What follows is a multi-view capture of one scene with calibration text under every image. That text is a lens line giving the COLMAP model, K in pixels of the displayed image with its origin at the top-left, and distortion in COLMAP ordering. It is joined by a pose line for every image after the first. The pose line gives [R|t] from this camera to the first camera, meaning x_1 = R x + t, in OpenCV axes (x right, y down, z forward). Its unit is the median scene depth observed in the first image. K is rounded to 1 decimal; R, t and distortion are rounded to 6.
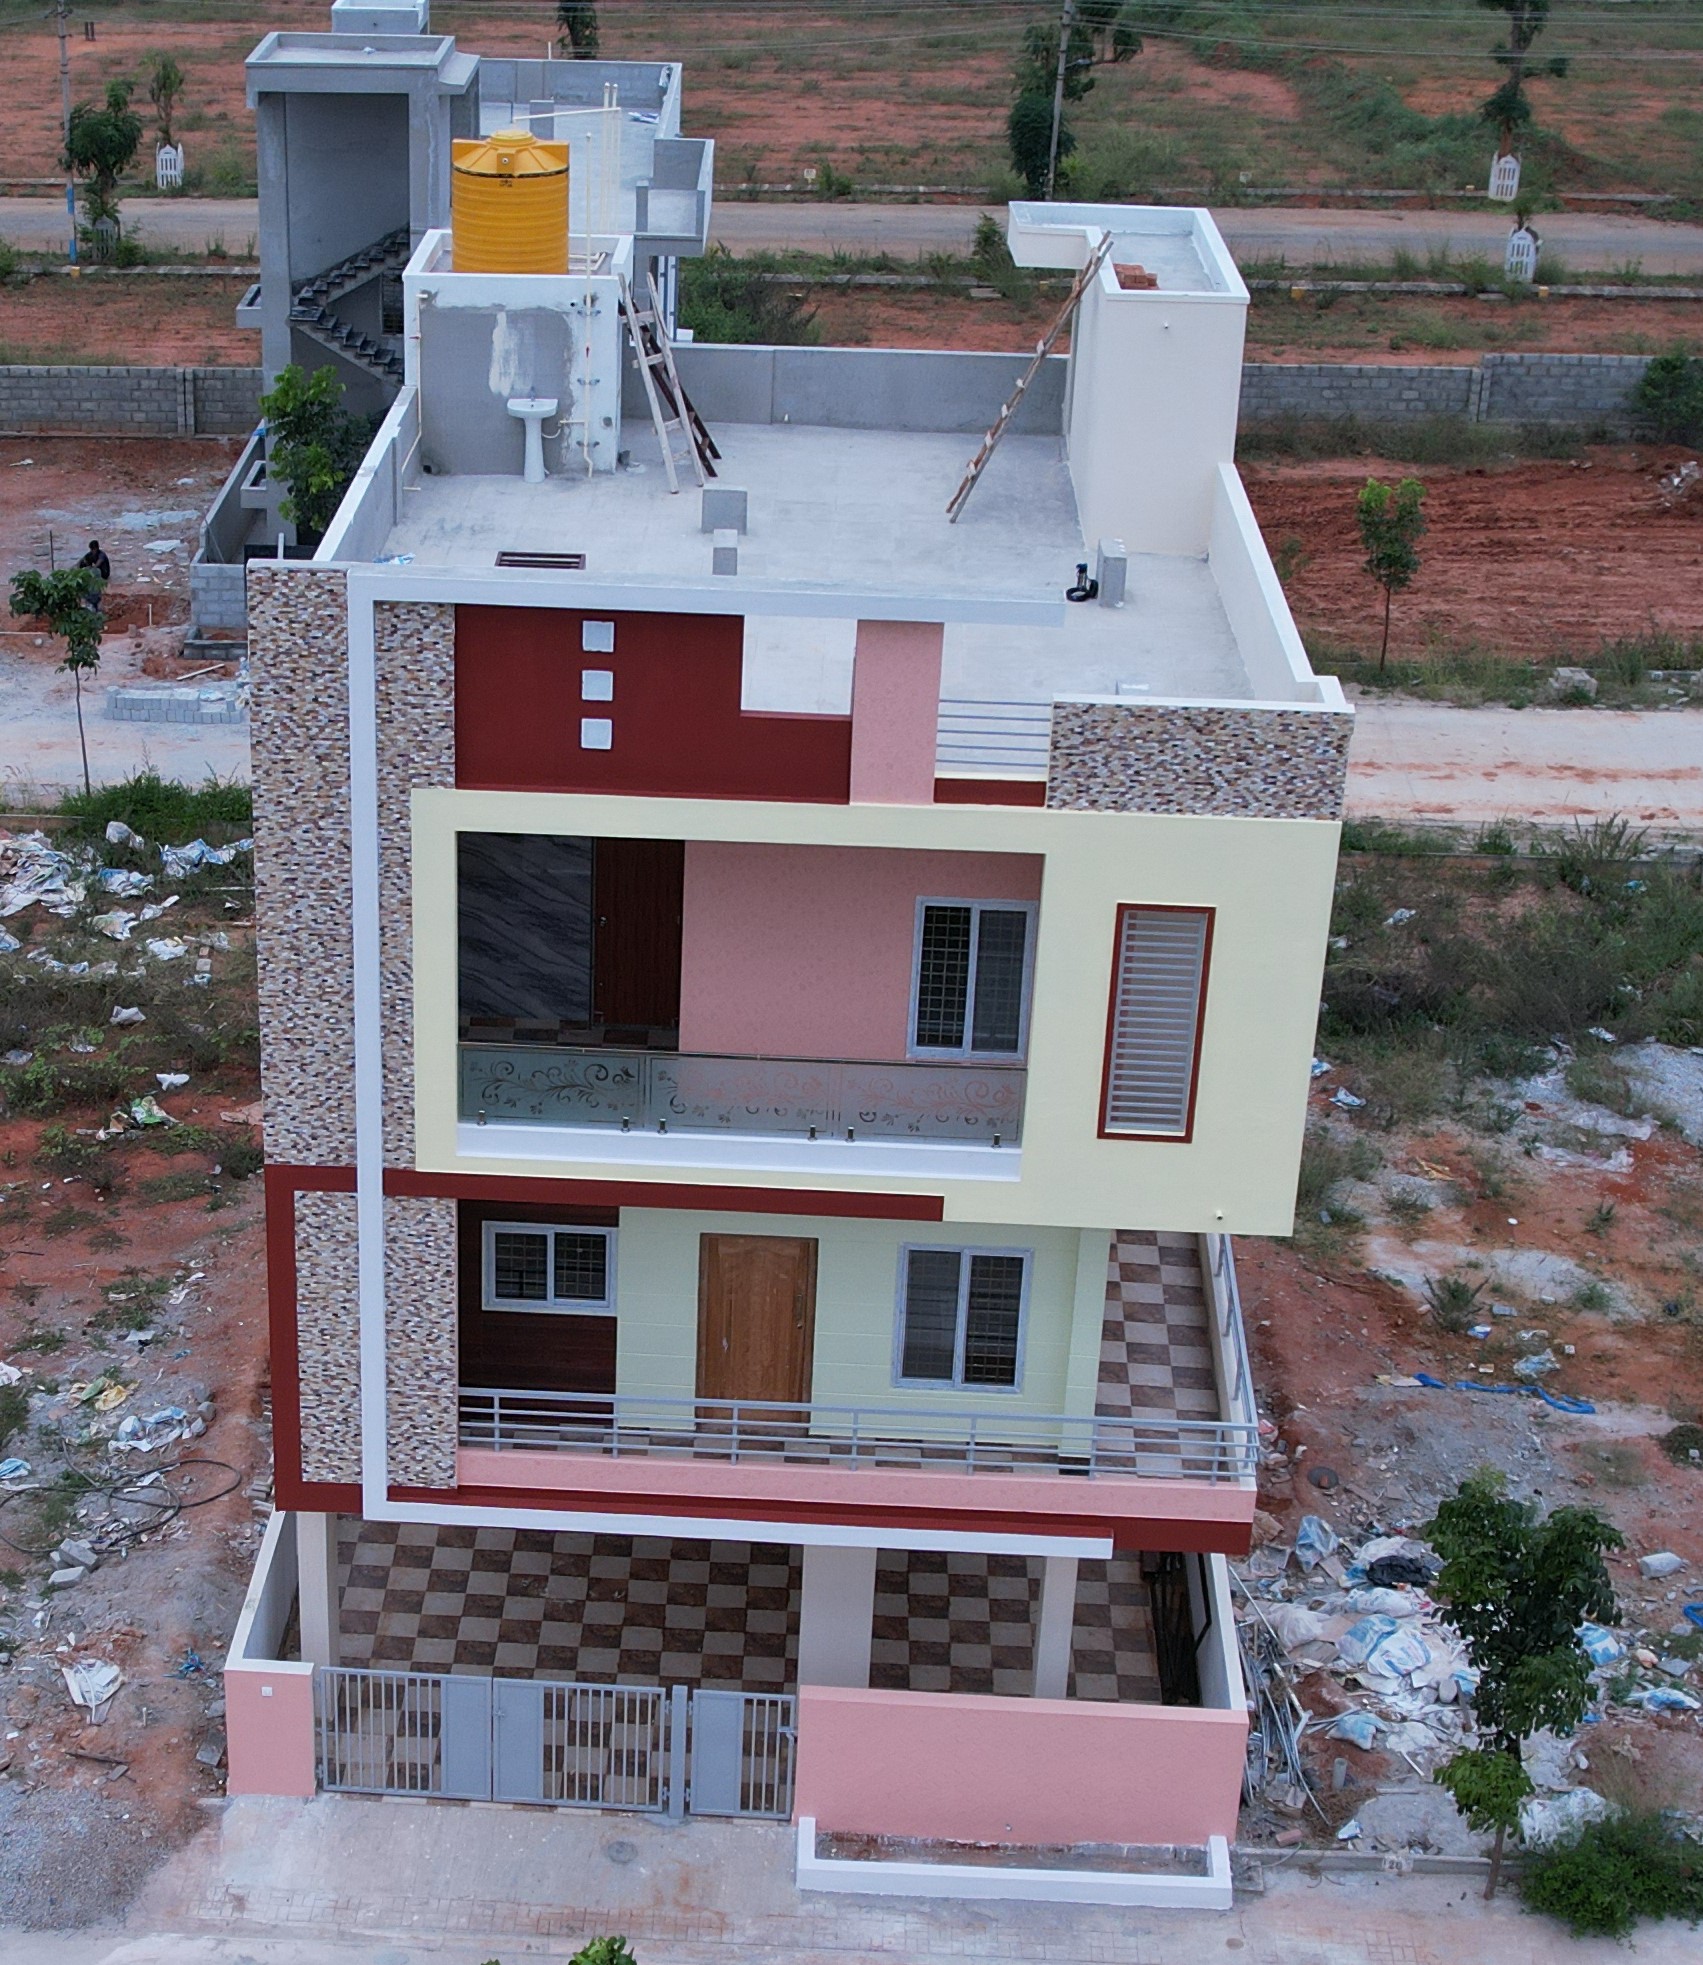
lens RADIAL K [[3504.3, 0, 560.7], [0, 3504.3, 1195.2], [0, 0, 1]] dist [-0.057460, 0.000000]
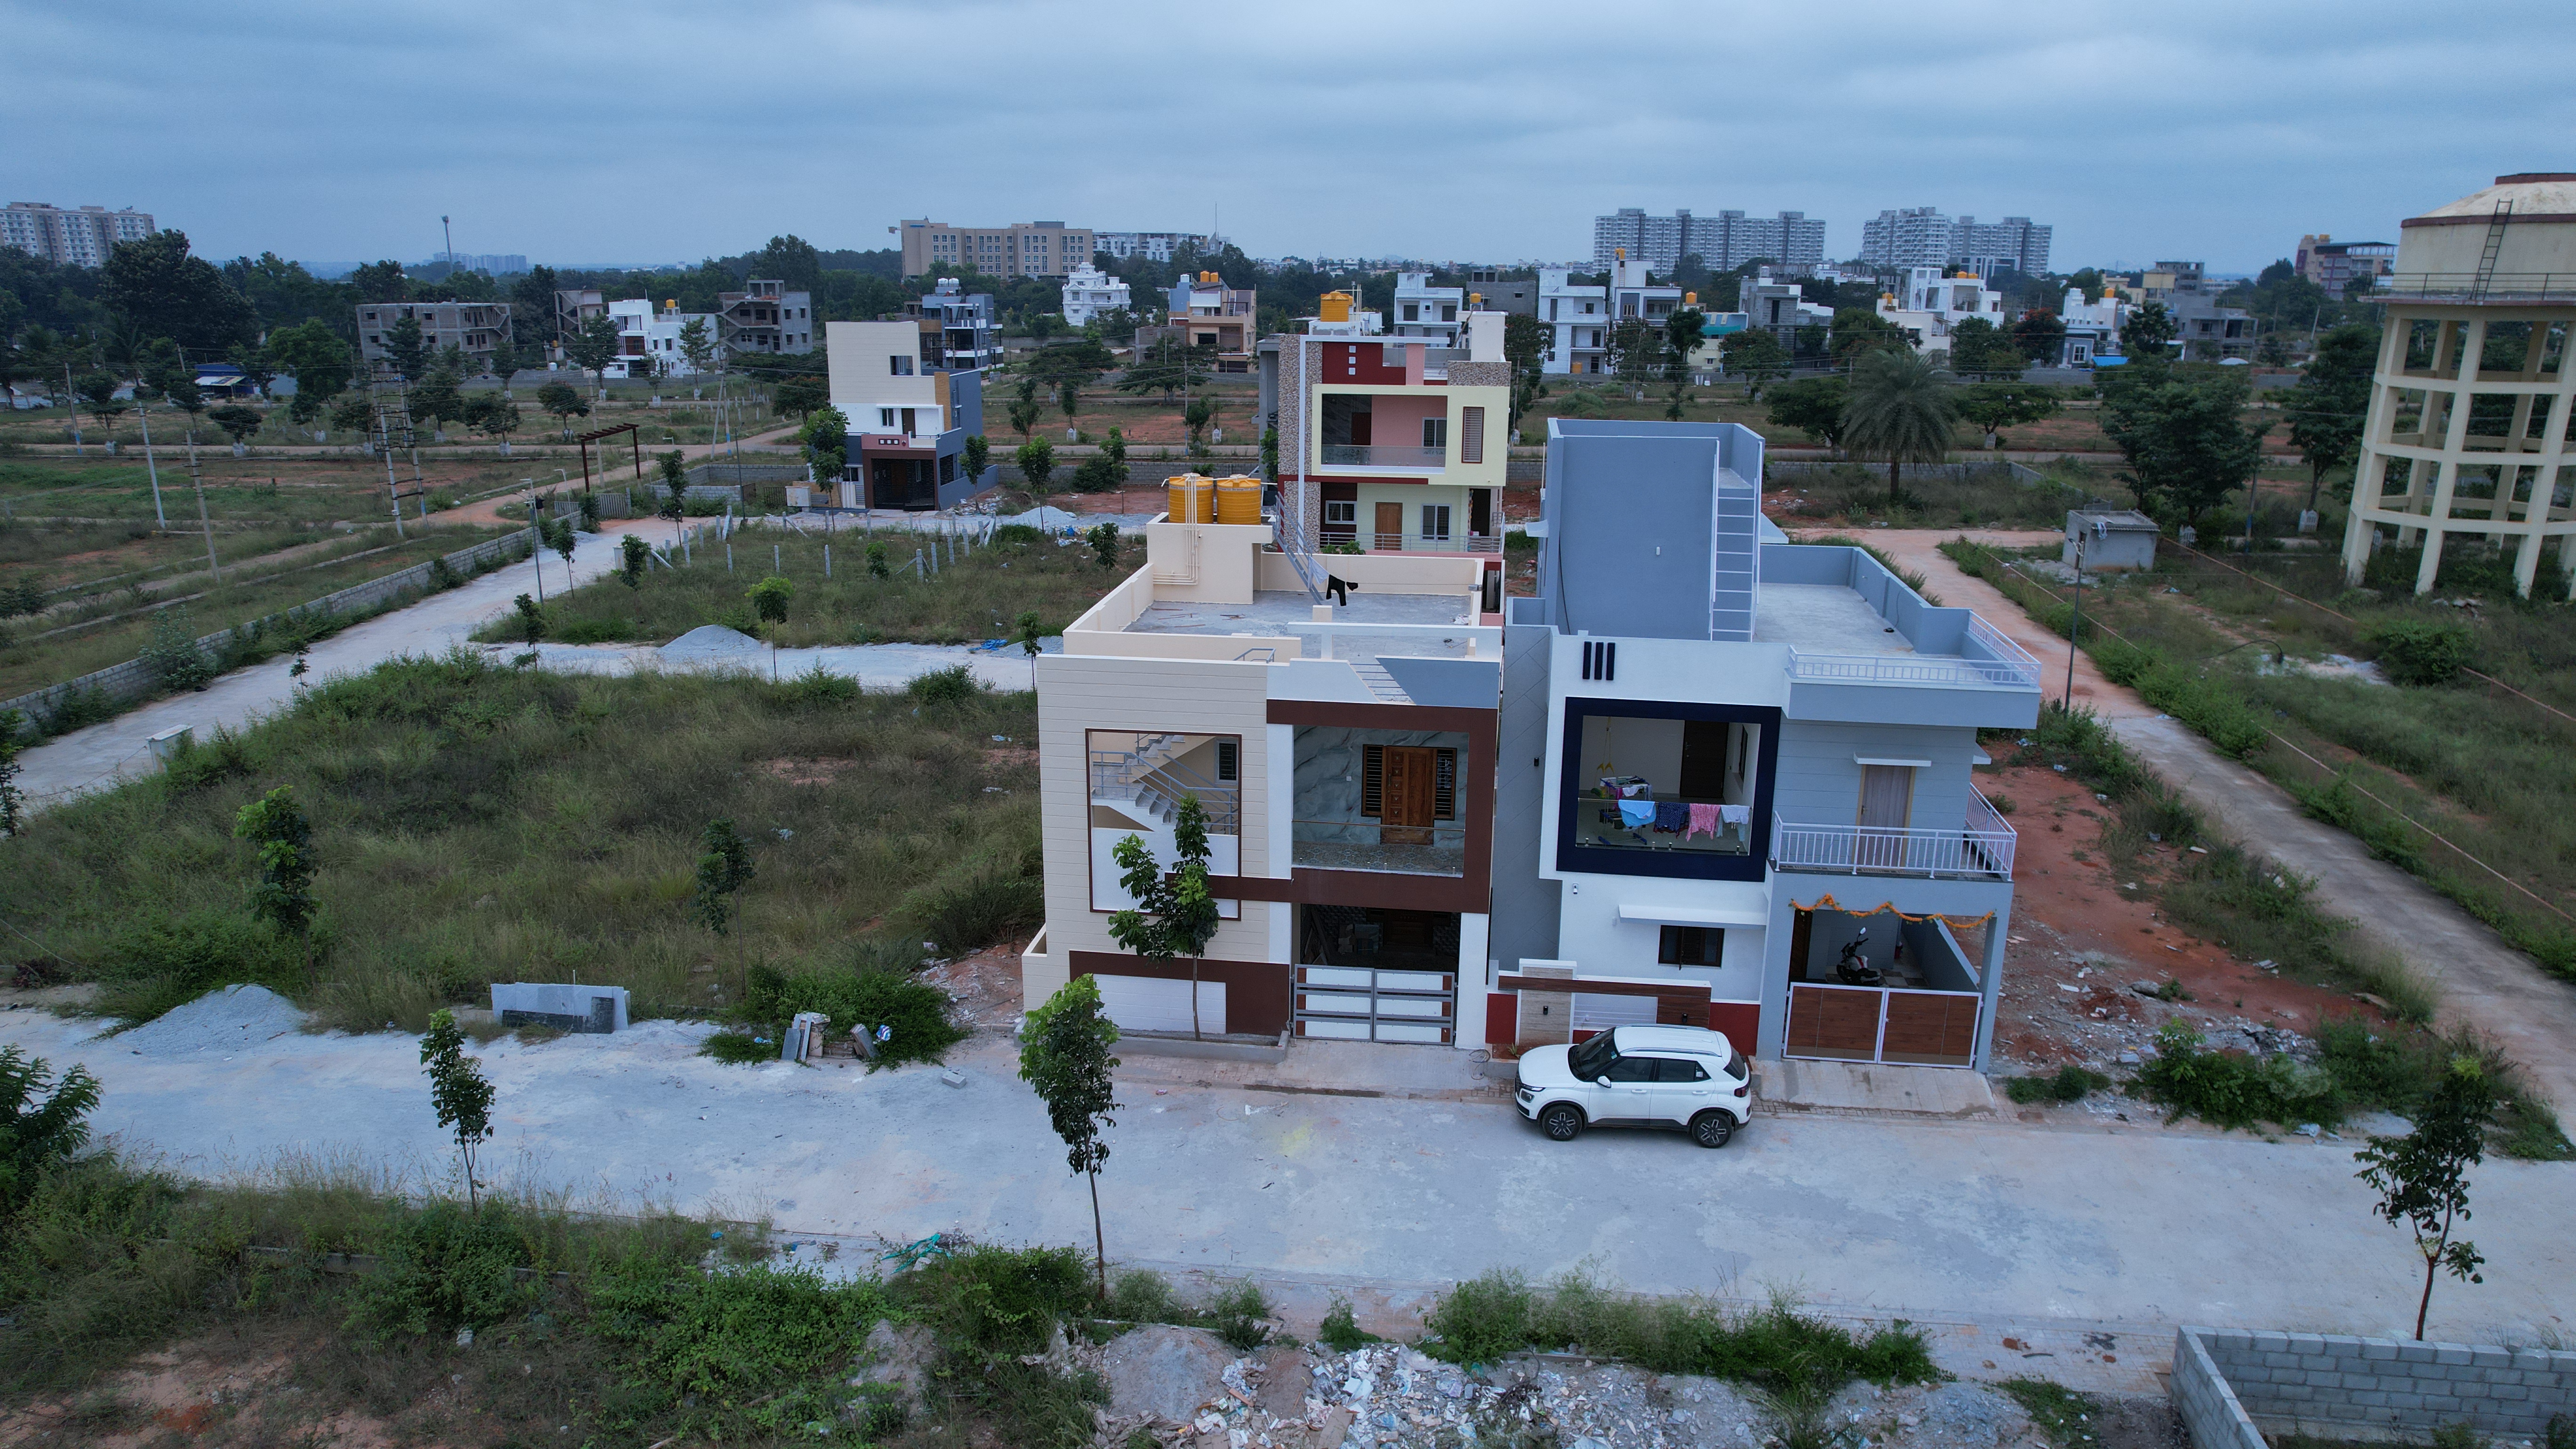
lens RADIAL K [[1653.9, 0, 1290.1], [0, 1653.9, 719.9], [0, 0, 1]] dist [-0.083031, 0.071880]
pose [[0.999199, 0.007717, -0.039271, 0.014045], [-0.015527, 0.979129, -0.202647, 0.617793], [0.036888, 0.203094, 0.978464, -0.856389]]
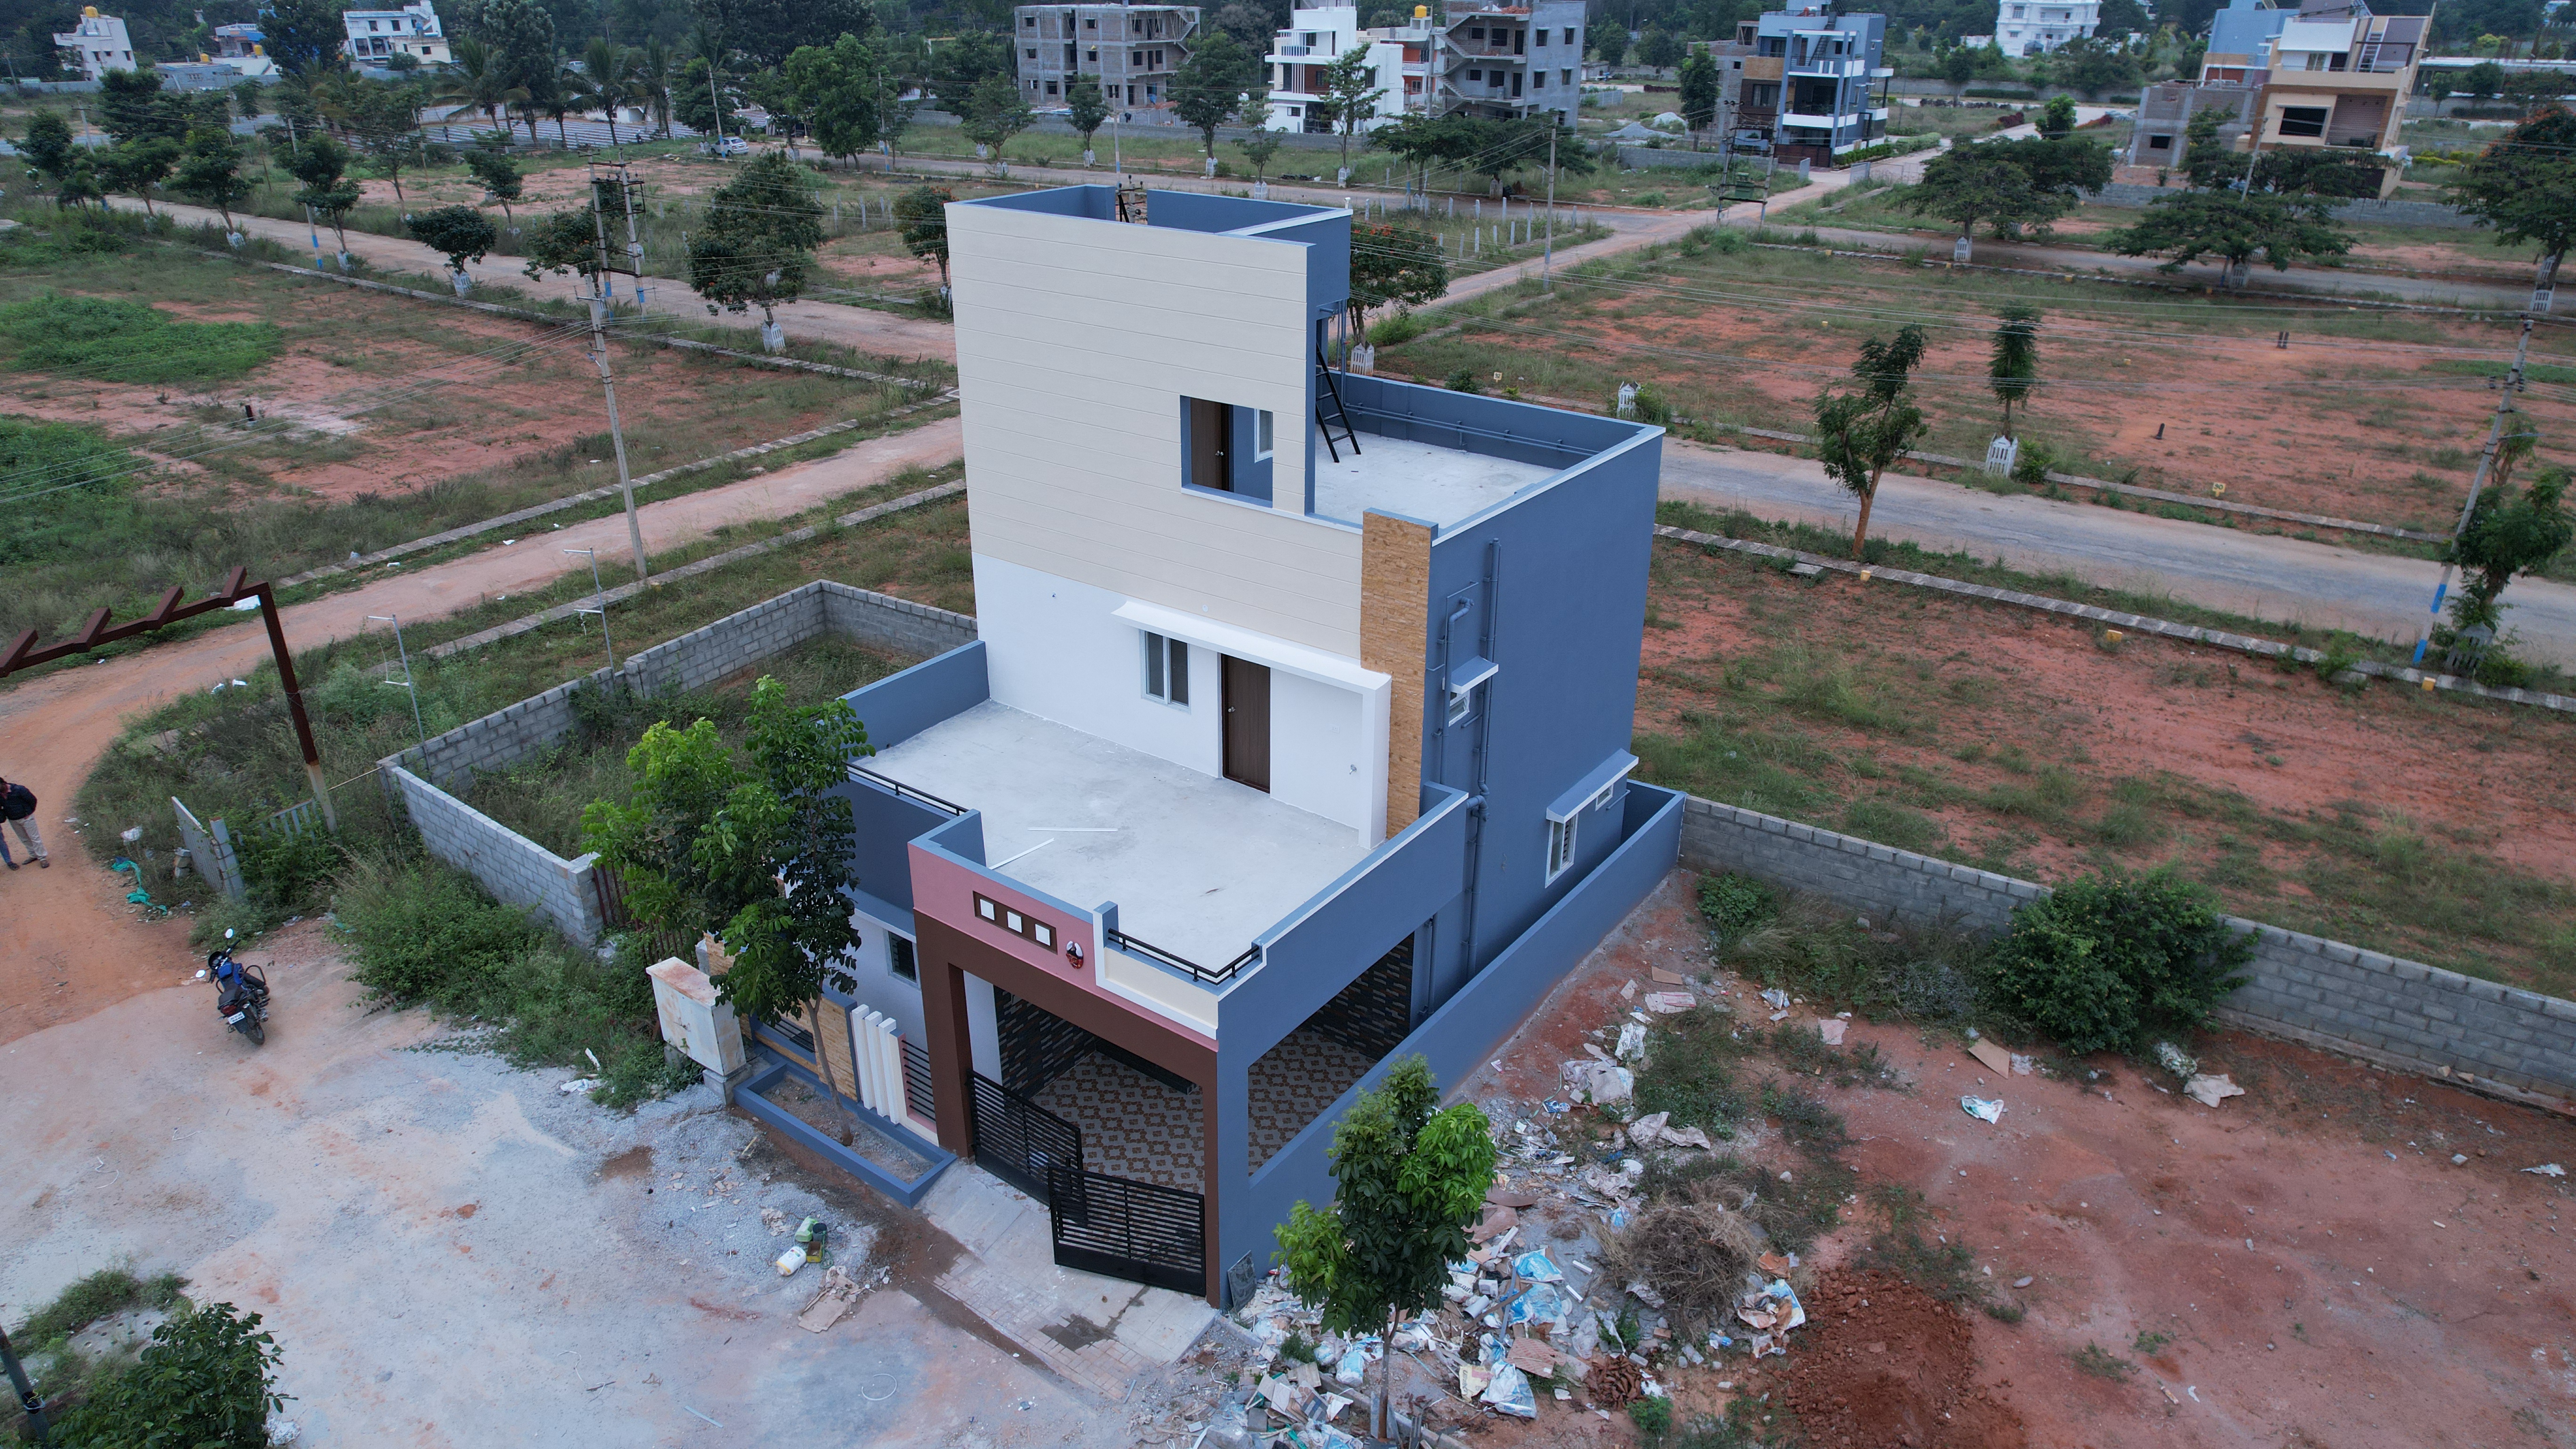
lens RADIAL K [[1653.9, 0, 1278.8], [0, 1653.9, 730.9], [0, 0, 1]] dist [-0.083031, 0.071880]
pose [[0.850360, 0.220033, -0.477989, -0.481612], [-0.236532, 0.971268, 0.026304, -0.513615], [0.470043, 0.090692, 0.877972, 1.368055]]
